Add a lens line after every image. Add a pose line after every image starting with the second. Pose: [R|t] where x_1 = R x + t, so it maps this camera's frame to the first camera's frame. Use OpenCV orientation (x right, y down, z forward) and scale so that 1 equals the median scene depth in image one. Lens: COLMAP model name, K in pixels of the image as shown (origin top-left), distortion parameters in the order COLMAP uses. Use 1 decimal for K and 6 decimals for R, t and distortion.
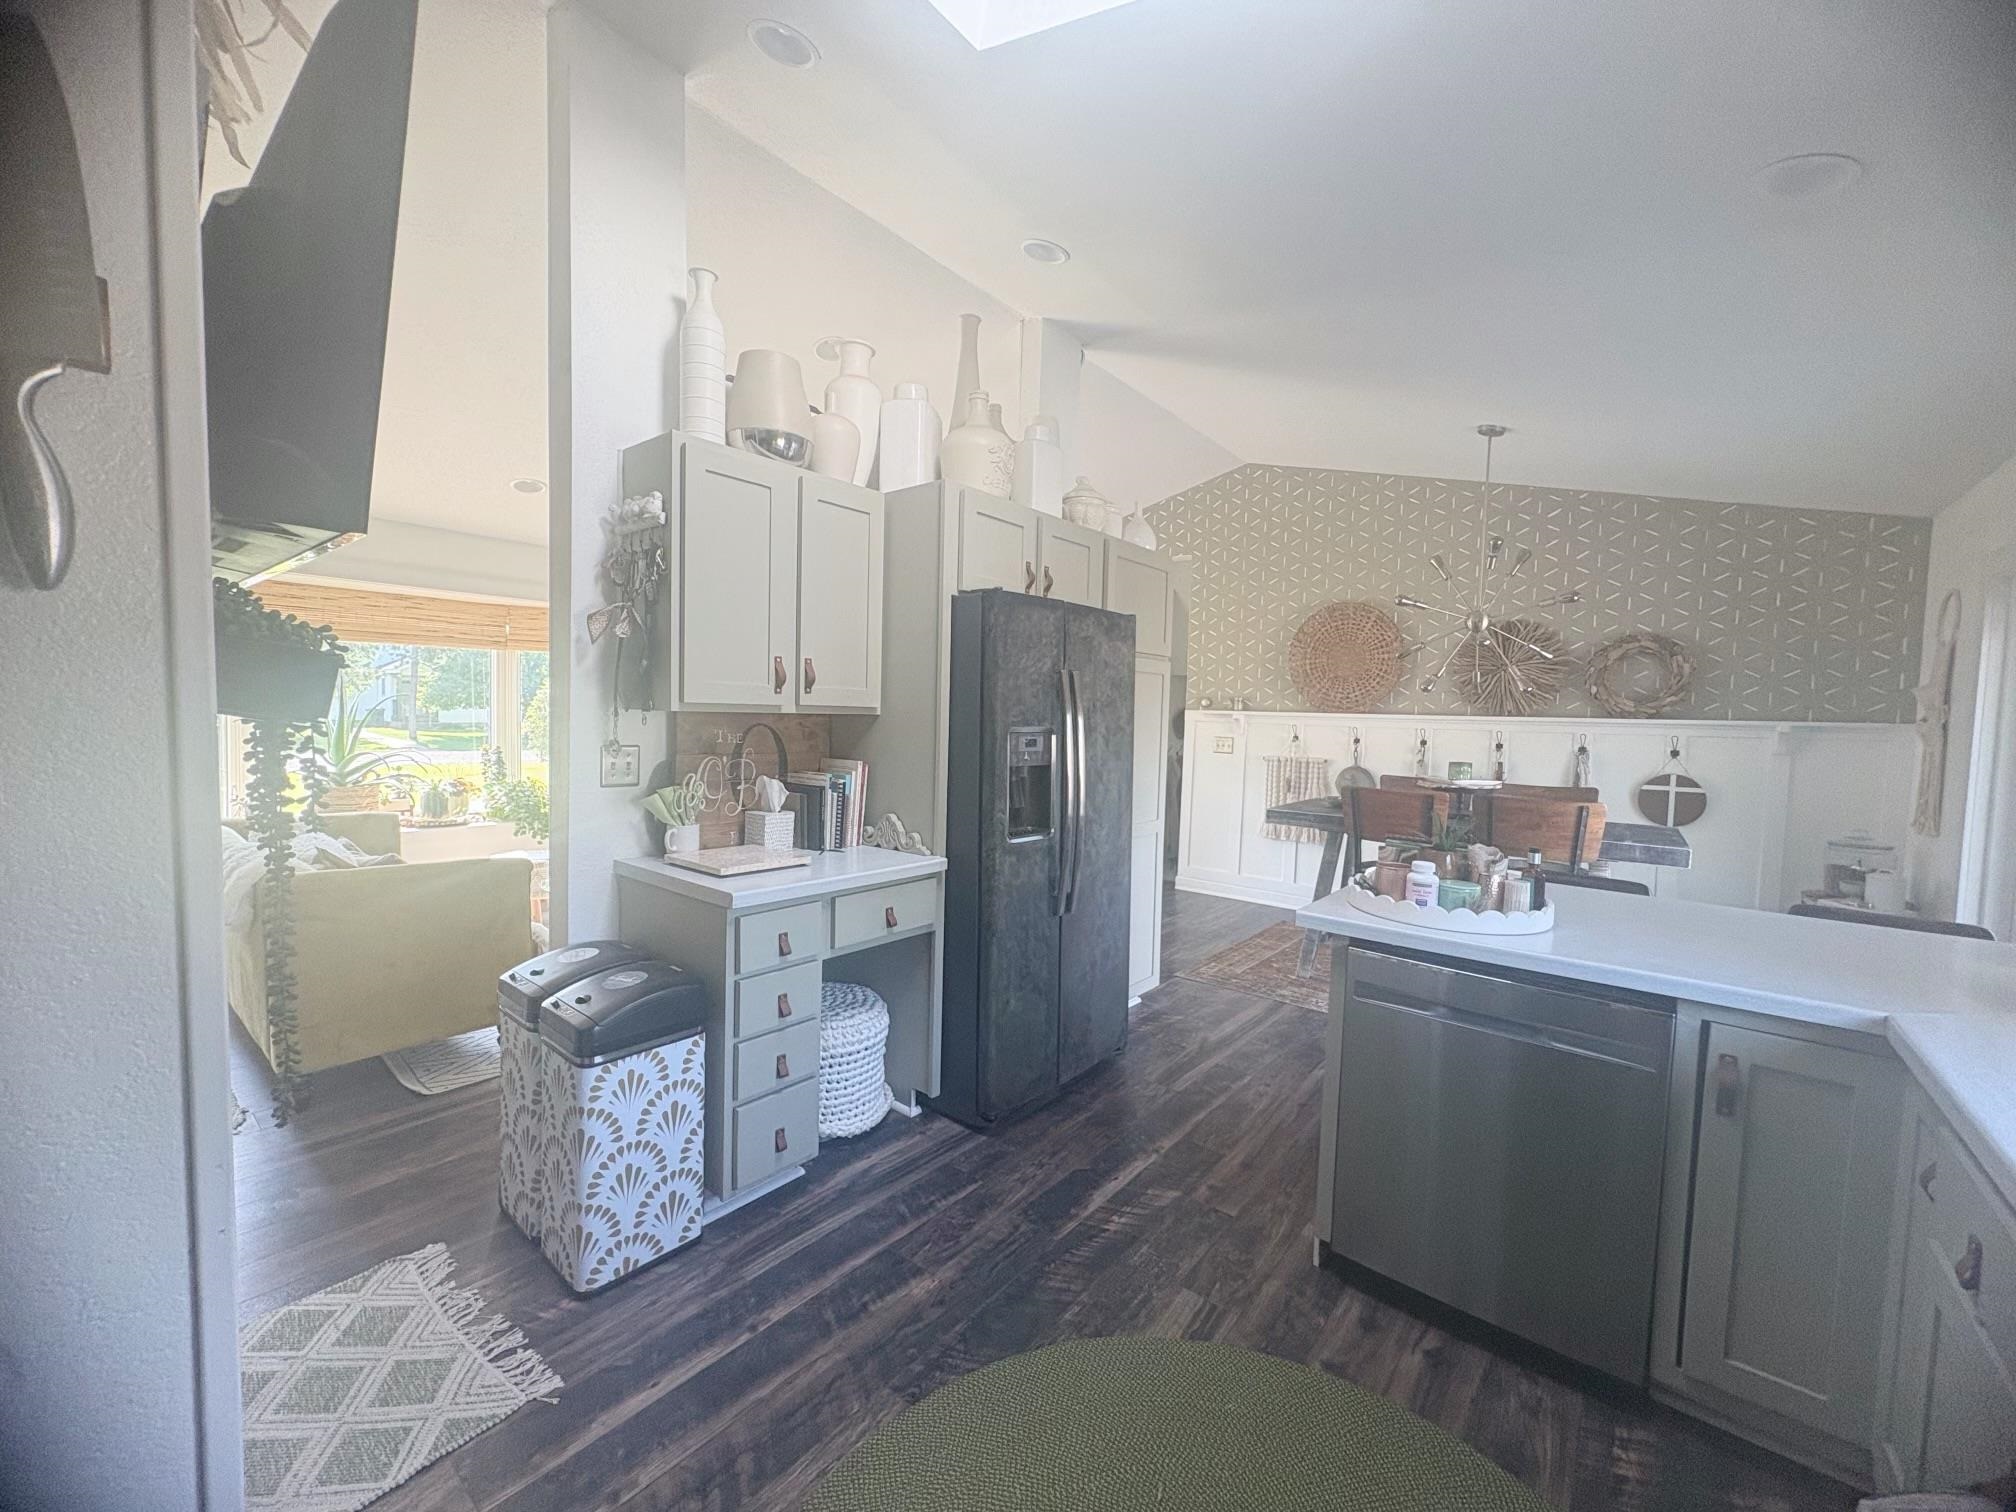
lens RADIAL K [[812.5, 0, 1009.0], [0, 812.5, 756.1], [0, 0, 1]] dist [0.000708, 0.000795]
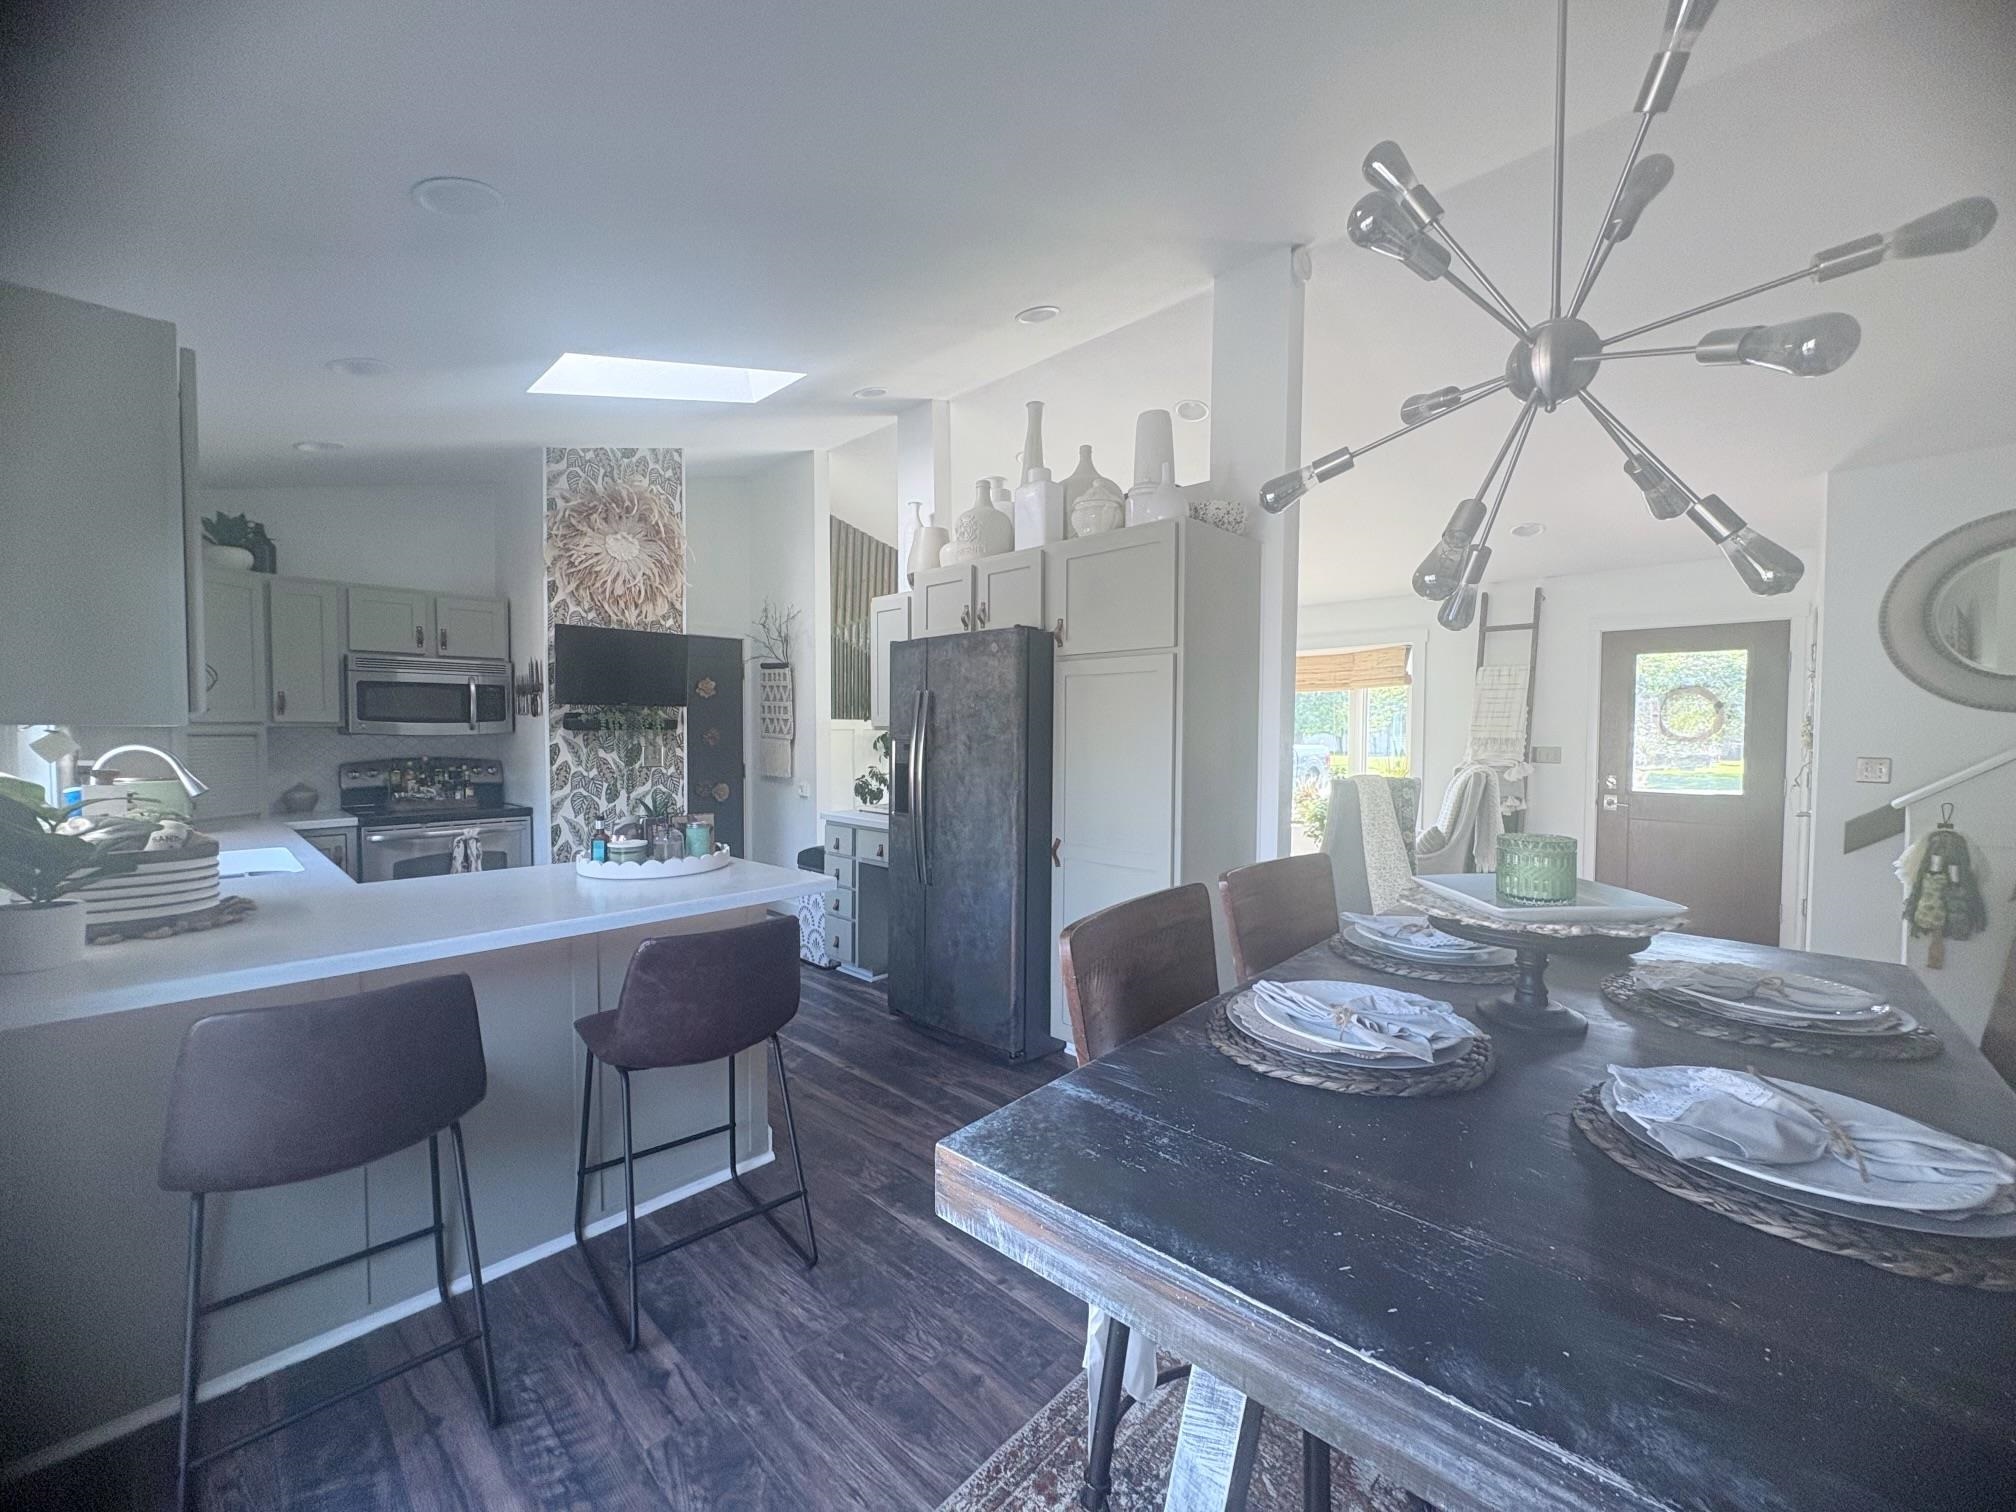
lens RADIAL K [[812.5, 0, 1003.1], [0, 812.5, 756.1], [0, 0, 1]] dist [0.000708, 0.000795]
pose [[-0.086214, 0.006987, -0.996252, 1.476626], [-0.059470, 0.998156, 0.012147, -0.028810], [0.994500, 0.060294, -0.085639, 1.371128]]
